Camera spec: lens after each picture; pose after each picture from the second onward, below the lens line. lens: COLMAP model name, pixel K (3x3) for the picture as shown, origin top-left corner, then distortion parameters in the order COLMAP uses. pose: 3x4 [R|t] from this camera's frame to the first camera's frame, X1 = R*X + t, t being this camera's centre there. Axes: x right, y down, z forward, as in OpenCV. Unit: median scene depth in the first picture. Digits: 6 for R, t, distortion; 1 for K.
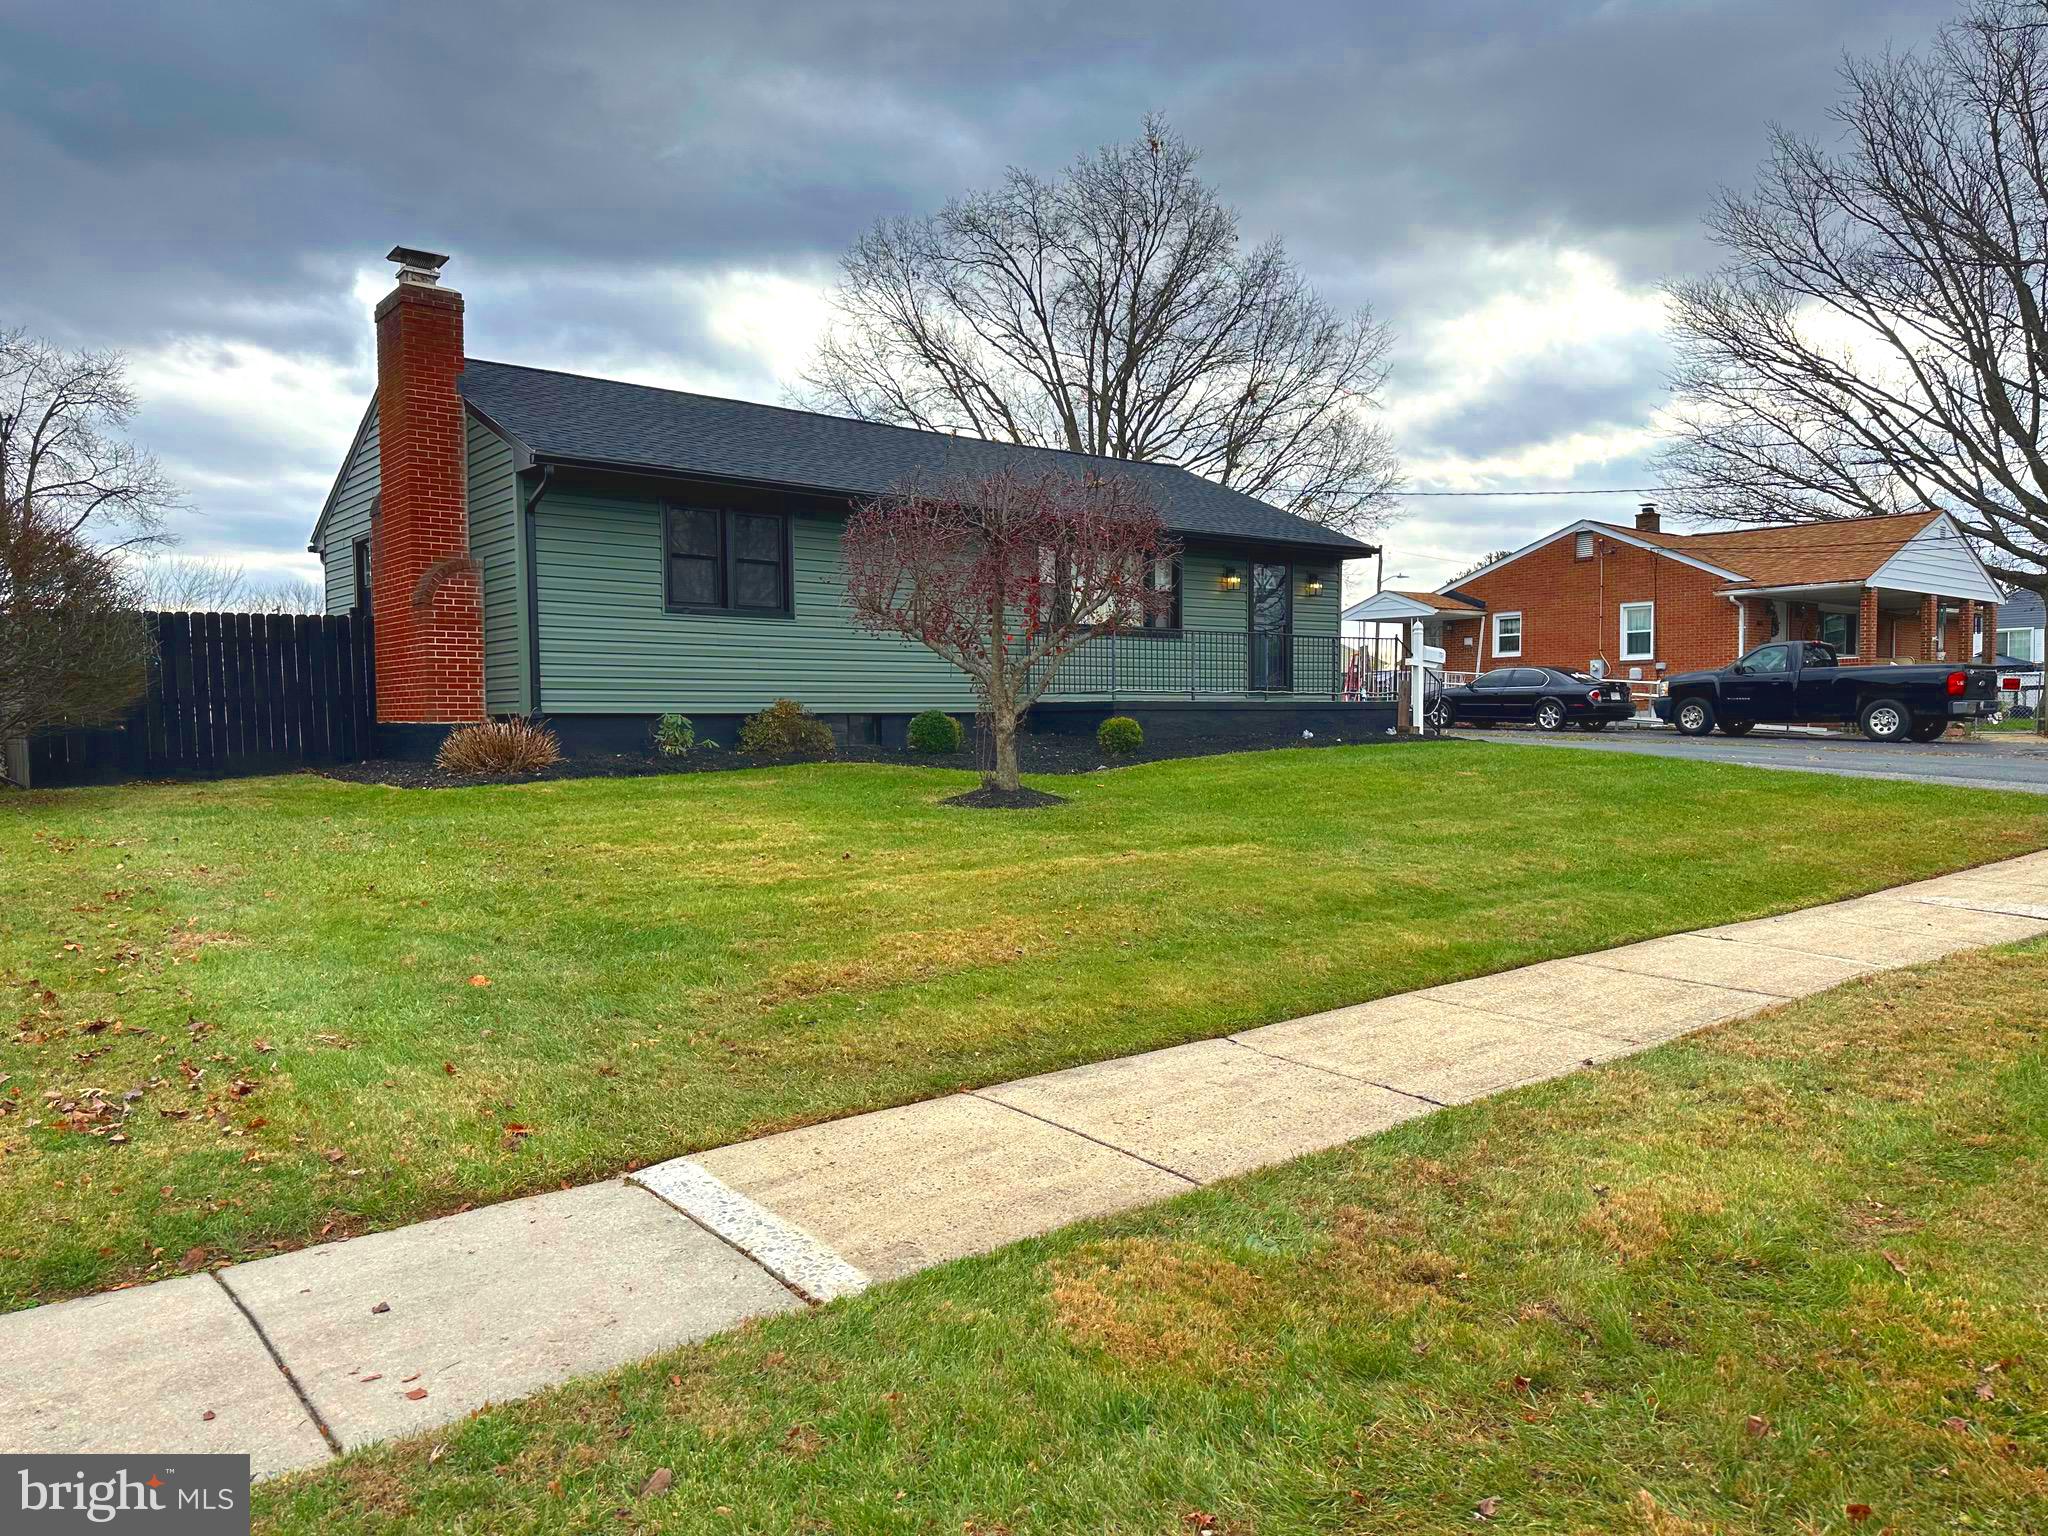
lens RADIAL K [[1443.1, 0, 1029.9], [0, 1443.1, 772.0], [0, 0, 1]] dist [0.113277, -0.143859]
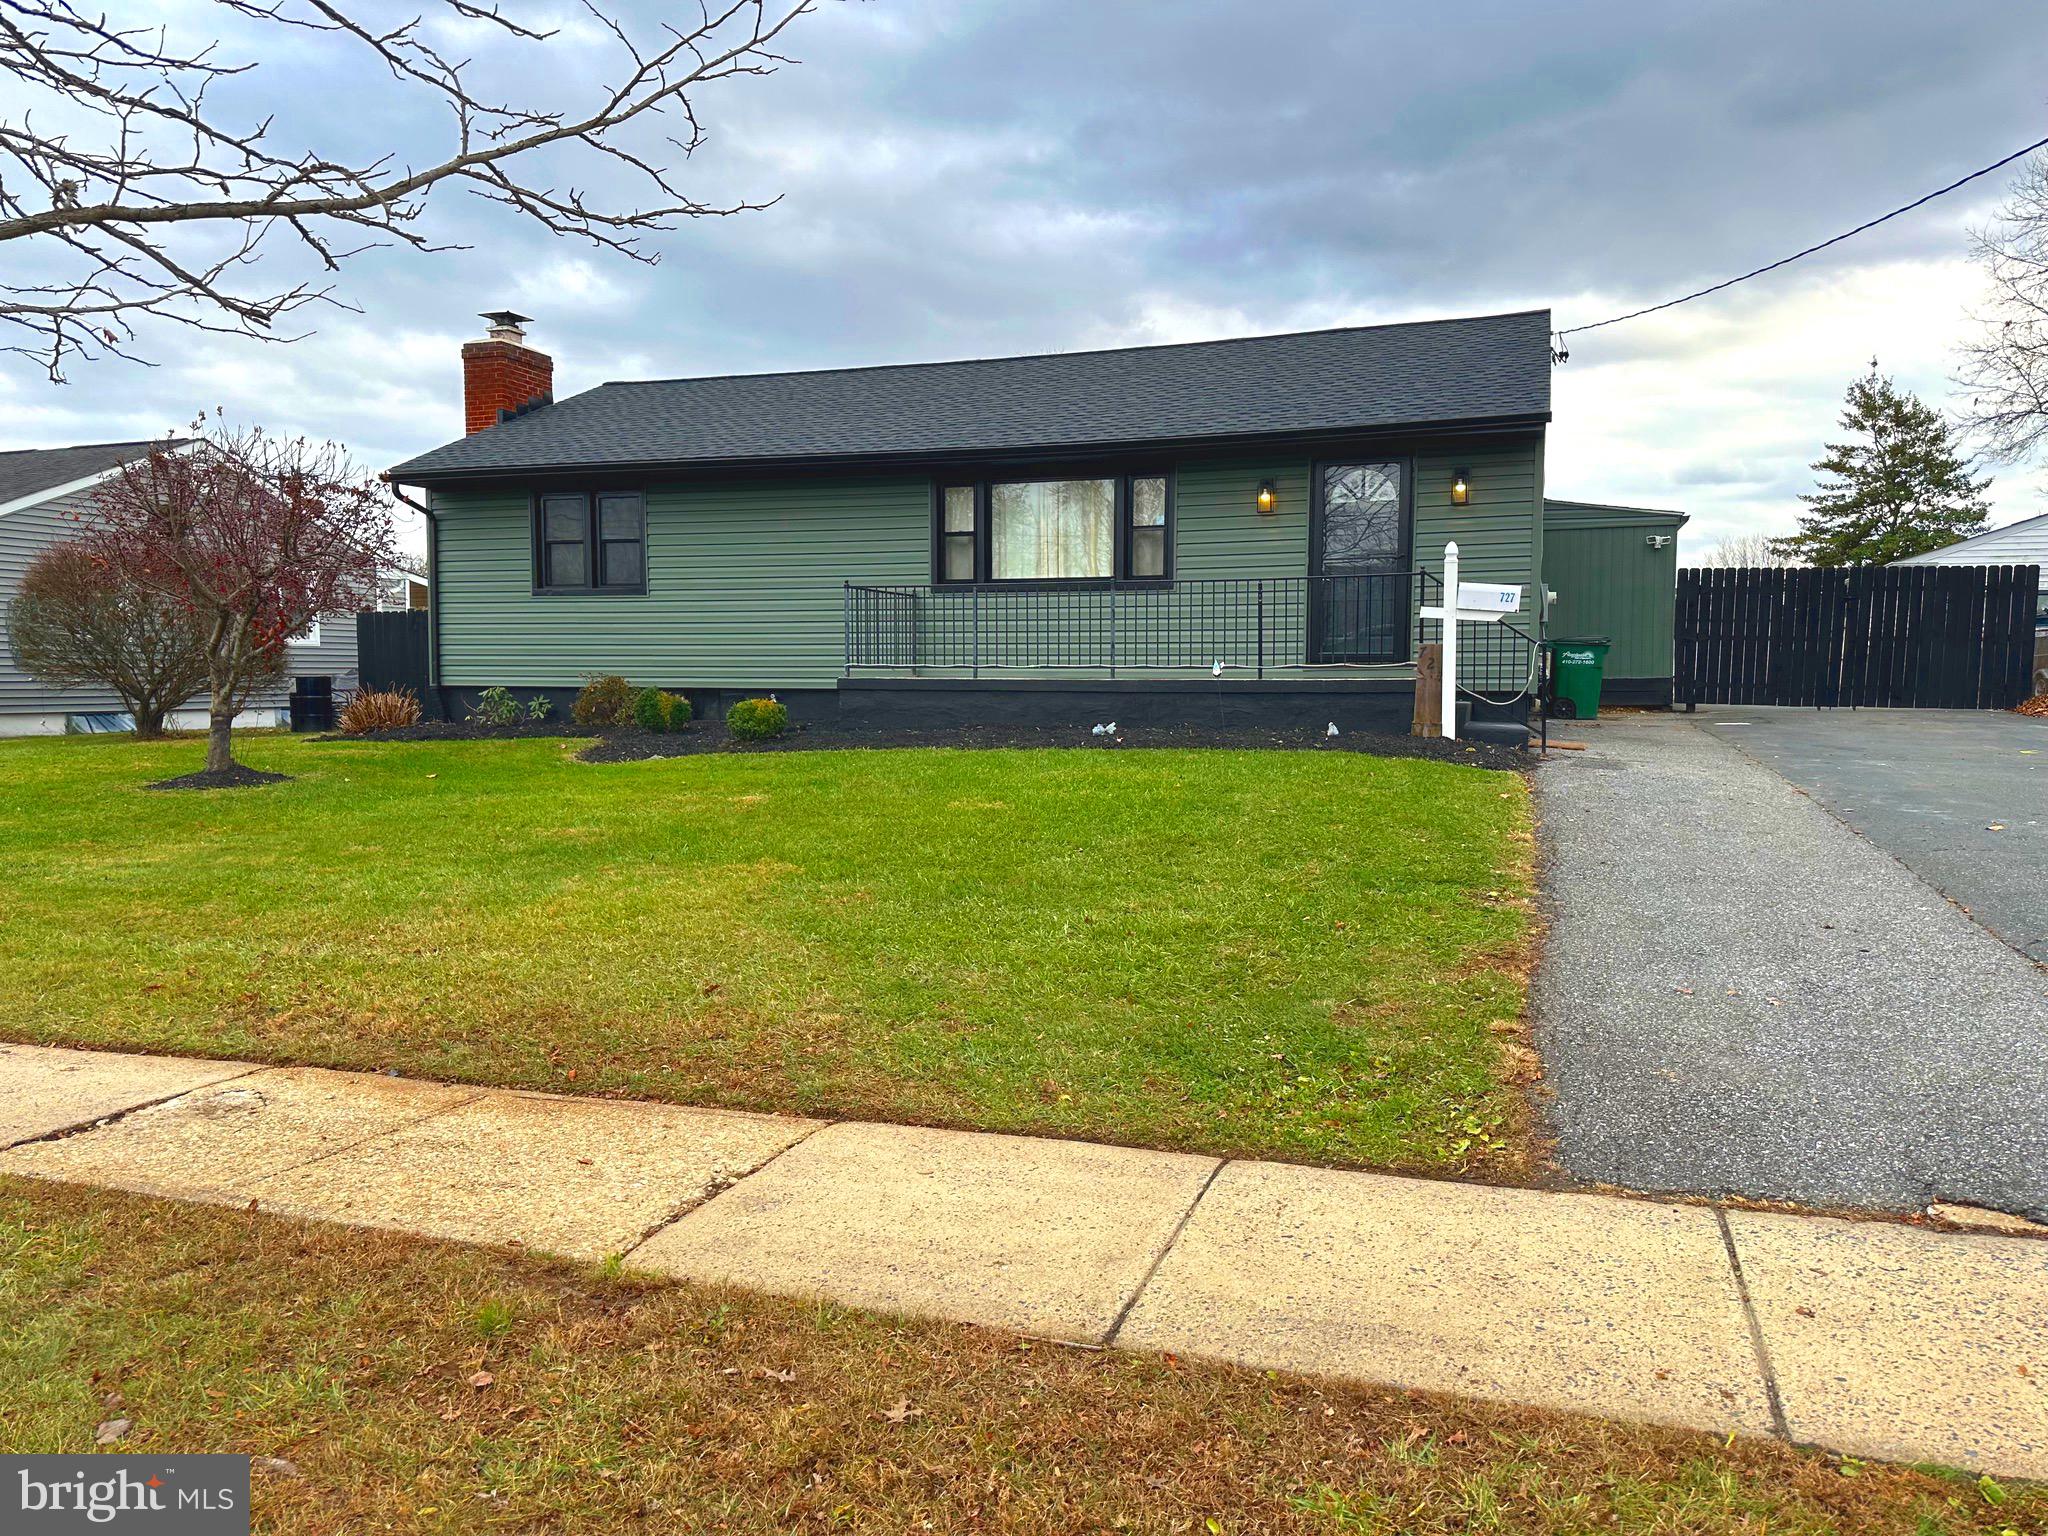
lens RADIAL K [[1457.6, 0, 1048.7], [0, 1457.6, 773.0], [0, 0, 1]] dist [0.108452, -0.149183]
pose [[0.518351, 0.065536, -0.852653, 0.852084], [-0.039043, 0.997833, 0.052960, -0.045635], [0.854276, 0.005838, 0.519787, 0.693968]]
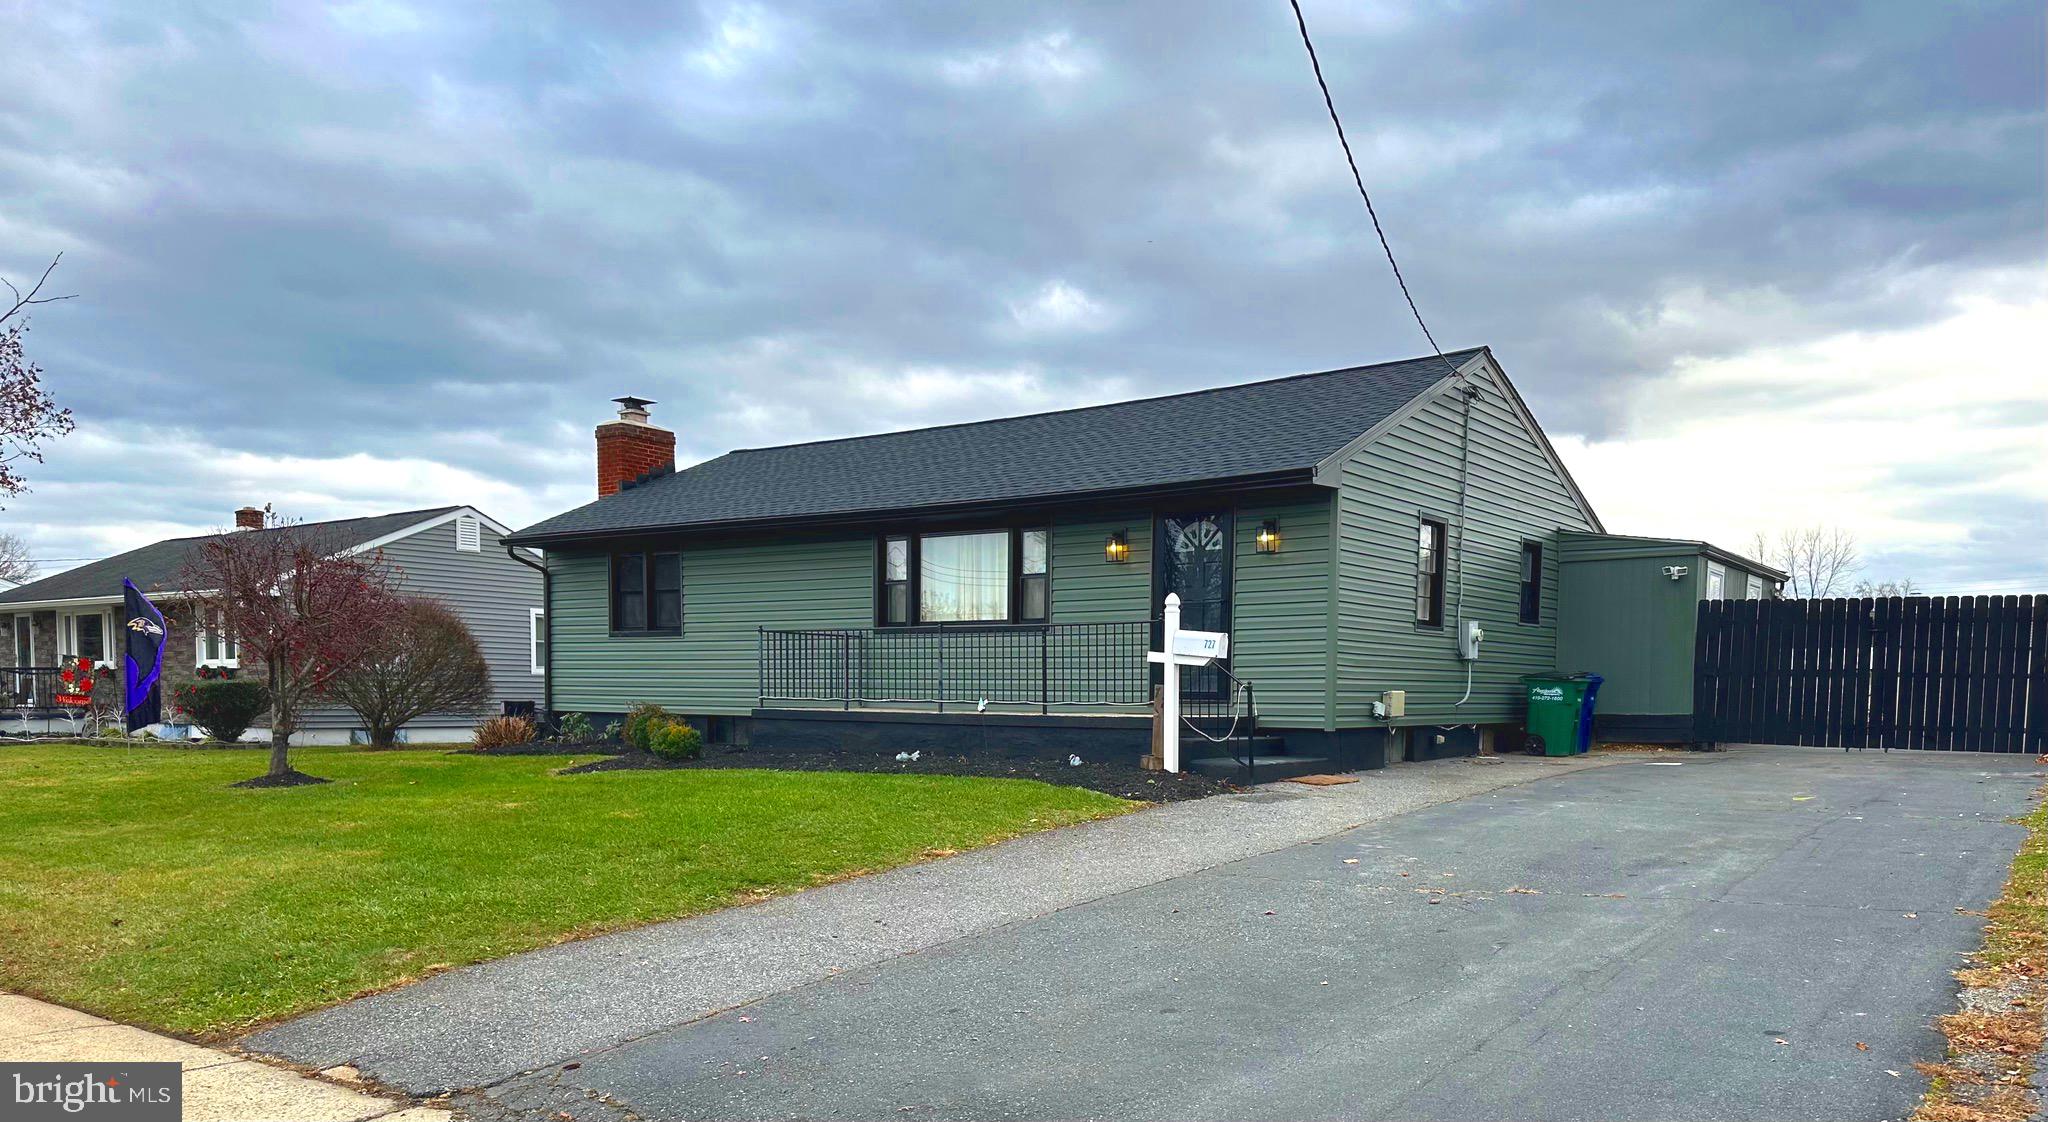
lens RADIAL K [[1486.3, 0, 1040.0], [0, 1486.3, 821.4], [0, 0, 1]] dist [0.119487, -0.166422]
pose [[0.232559, 0.091959, -0.968225, 1.107757], [-0.048785, 0.995370, 0.082820, -0.068513], [0.971358, 0.027974, 0.235968, 0.981970]]
